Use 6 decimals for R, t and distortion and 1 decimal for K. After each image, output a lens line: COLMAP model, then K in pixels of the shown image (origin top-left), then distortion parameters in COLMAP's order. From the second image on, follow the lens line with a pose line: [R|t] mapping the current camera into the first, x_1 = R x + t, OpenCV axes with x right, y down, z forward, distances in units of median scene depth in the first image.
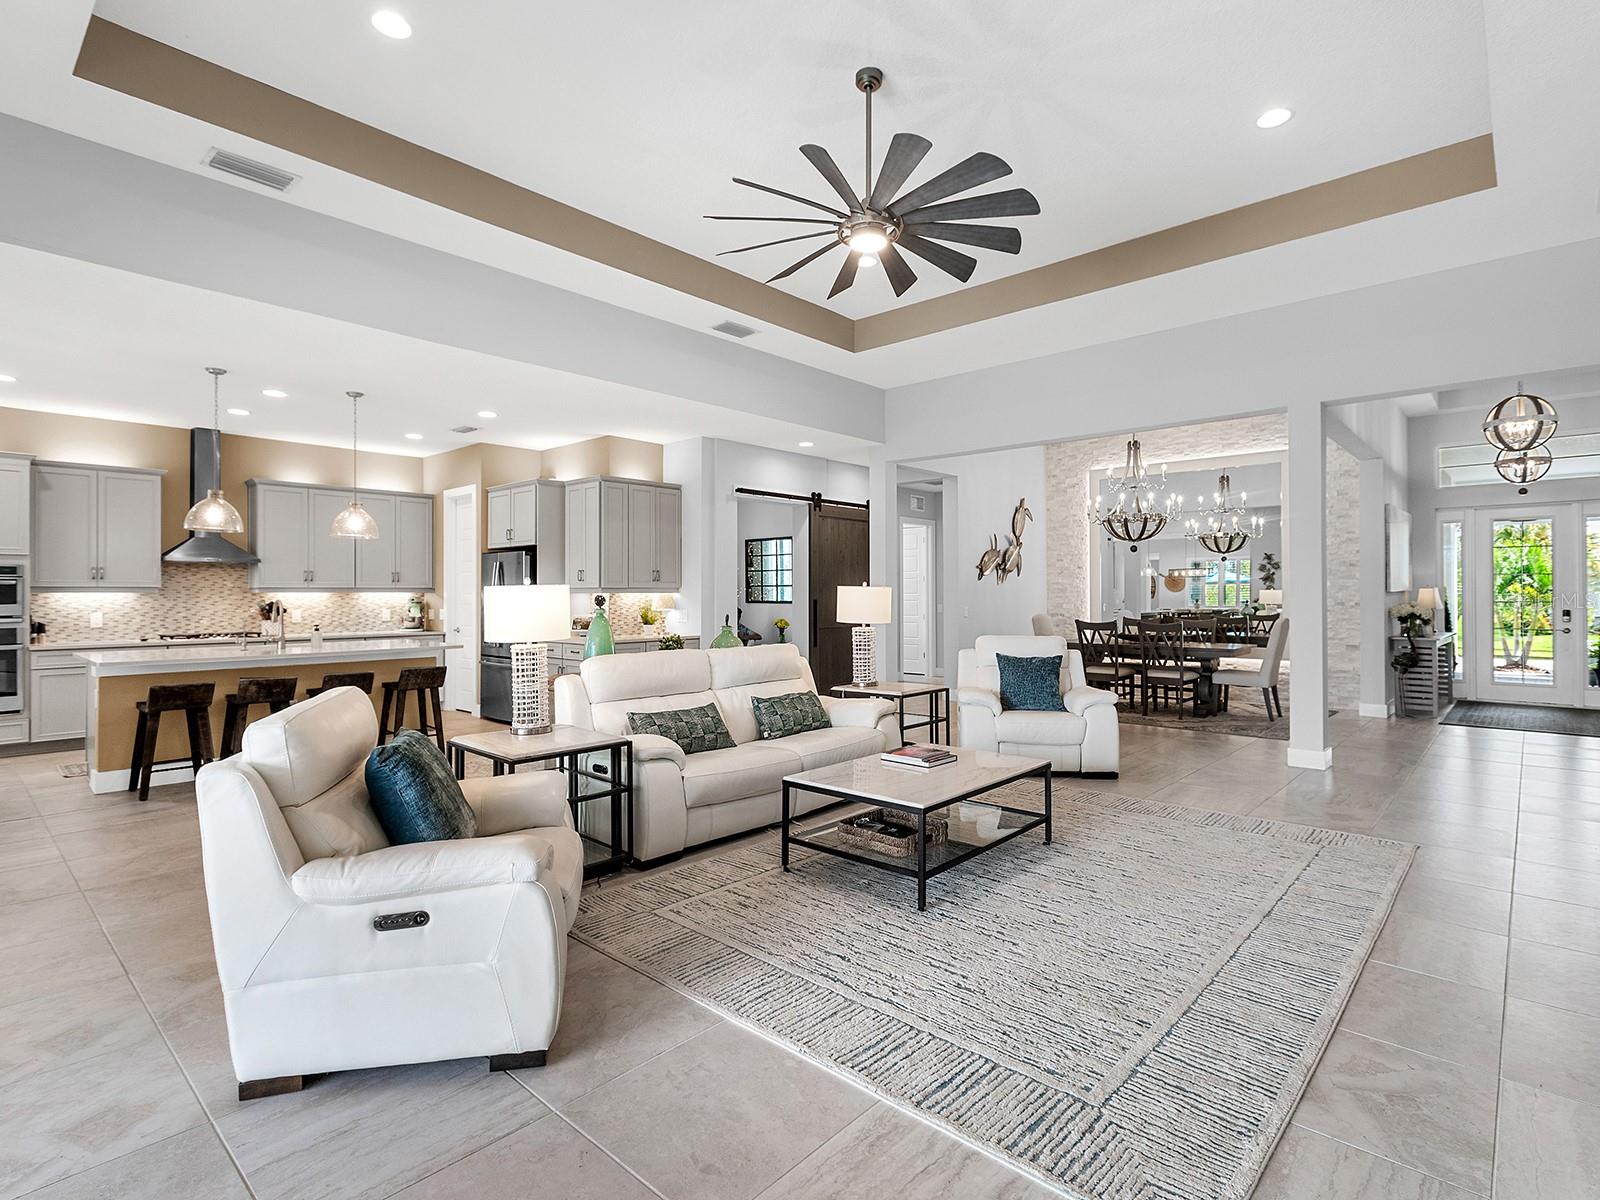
lens RADIAL K [[812.8, 0, 813.4], [0, 812.8, 584.9], [0, 0, 1]] dist [0.004578, -0.002842]
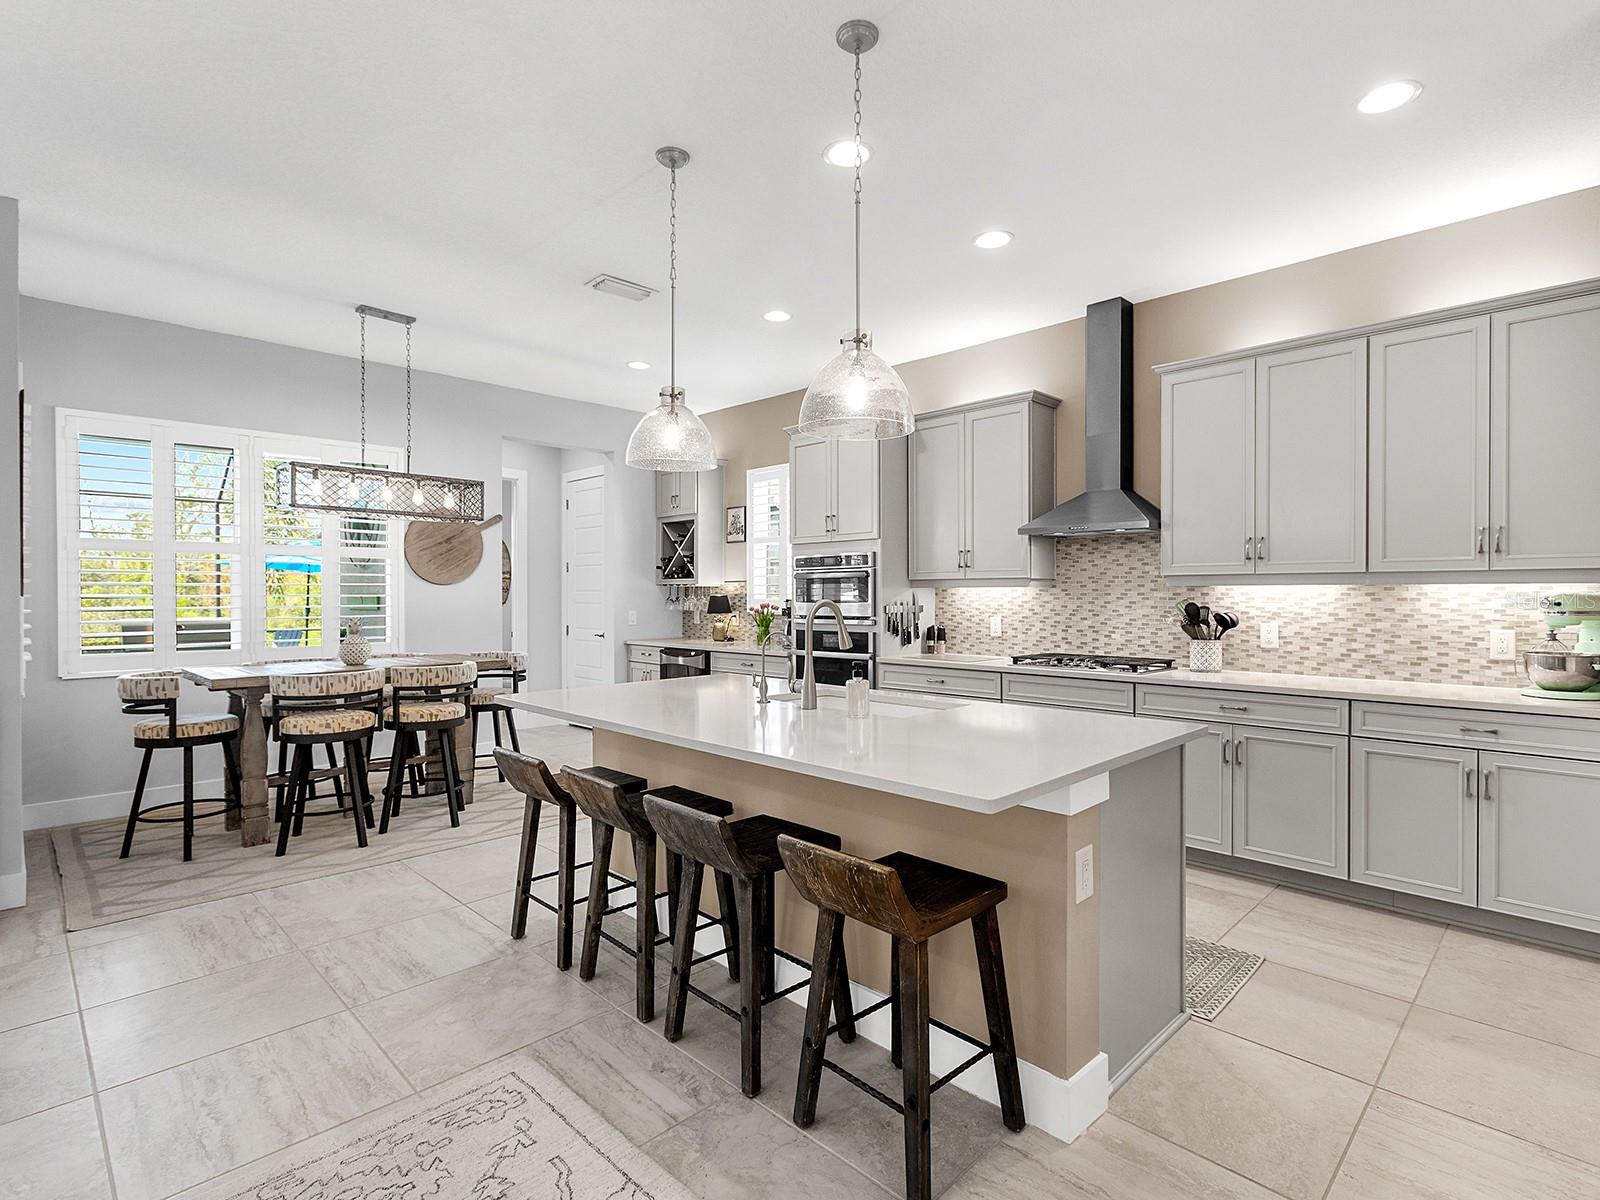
lens RADIAL K [[812.8, 0, 810.2], [0, 812.8, 605.8], [0, 0, 1]] dist [0.004578, -0.002842]
pose [[-0.049263, 0.018245, -0.998619, -0.147638], [0.012164, 0.999770, 0.017666, 0.009891], [0.998712, -0.011277, -0.049474, 0.782146]]
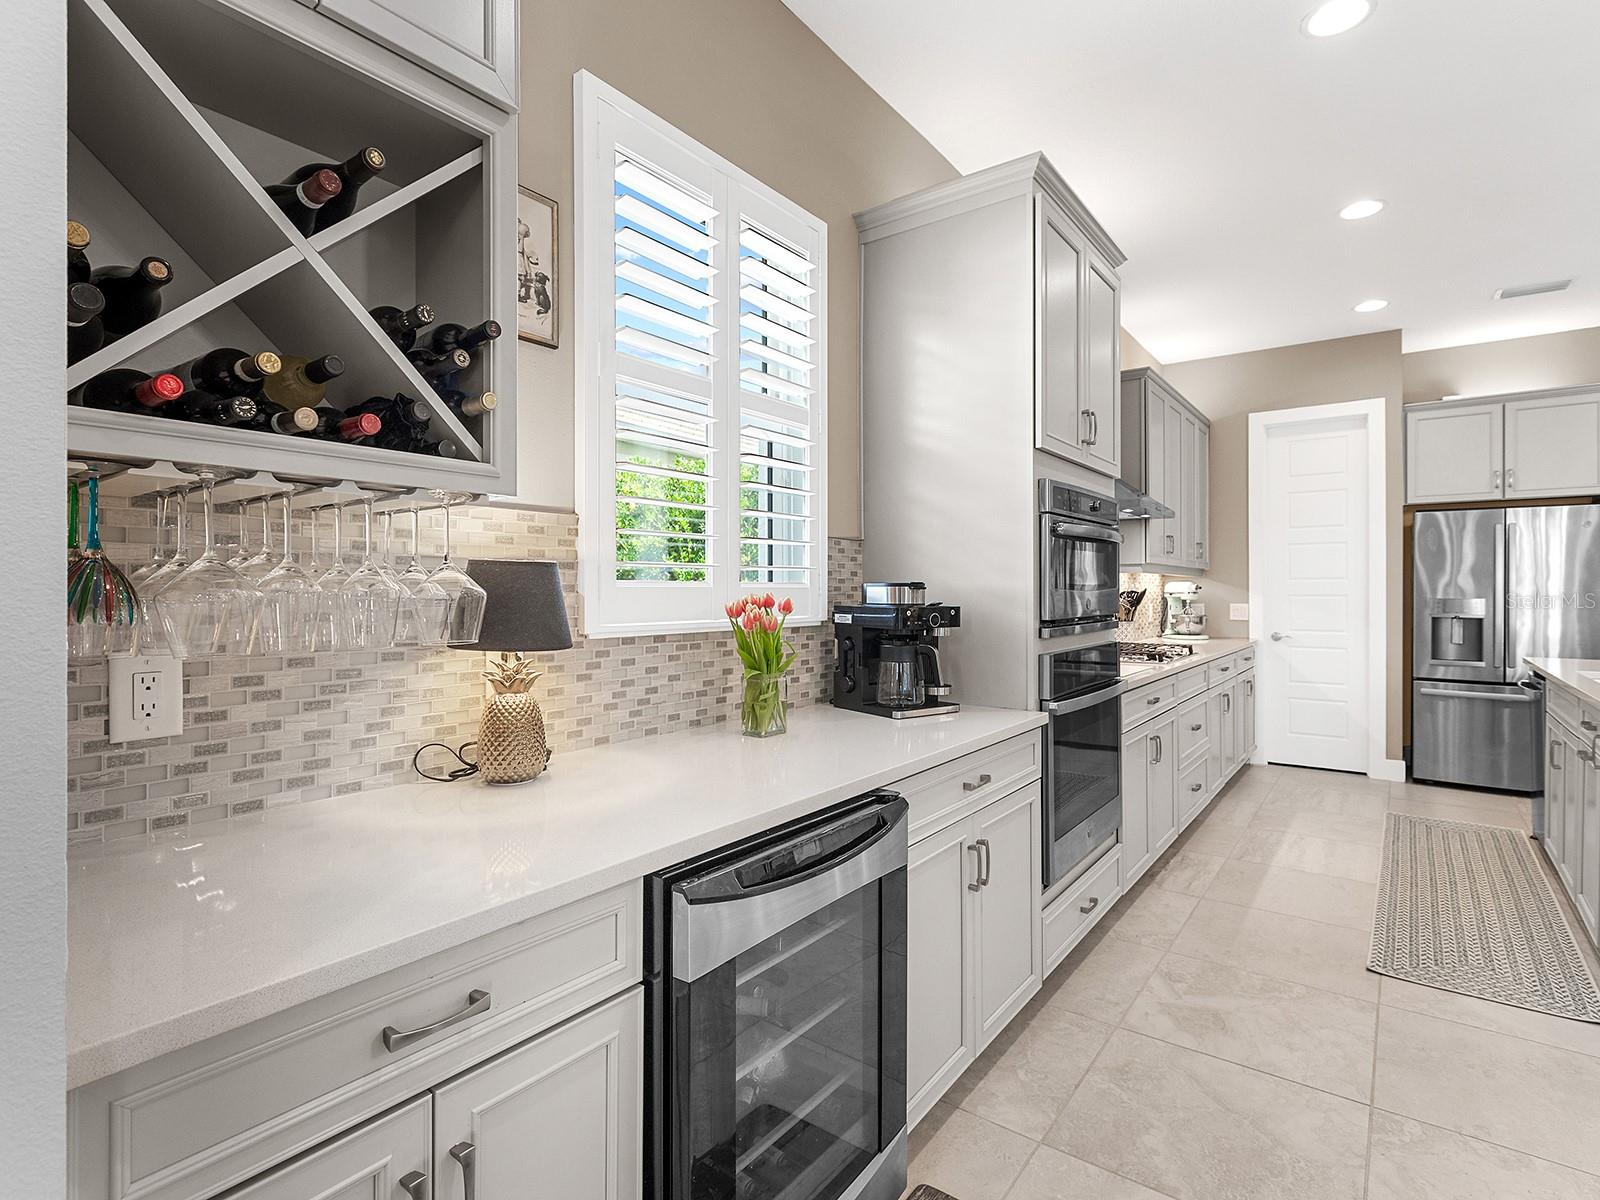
lens RADIAL K [[812.8, 0, 818.9], [0, 812.8, 586.6], [0, 0, 1]] dist [0.004578, -0.002842]
pose [[0.993423, 0.005040, 0.114391, -0.951033], [-0.005776, 0.999965, 0.006111, 0.016814], [-0.114356, -0.006732, 0.993417, 0.457996]]
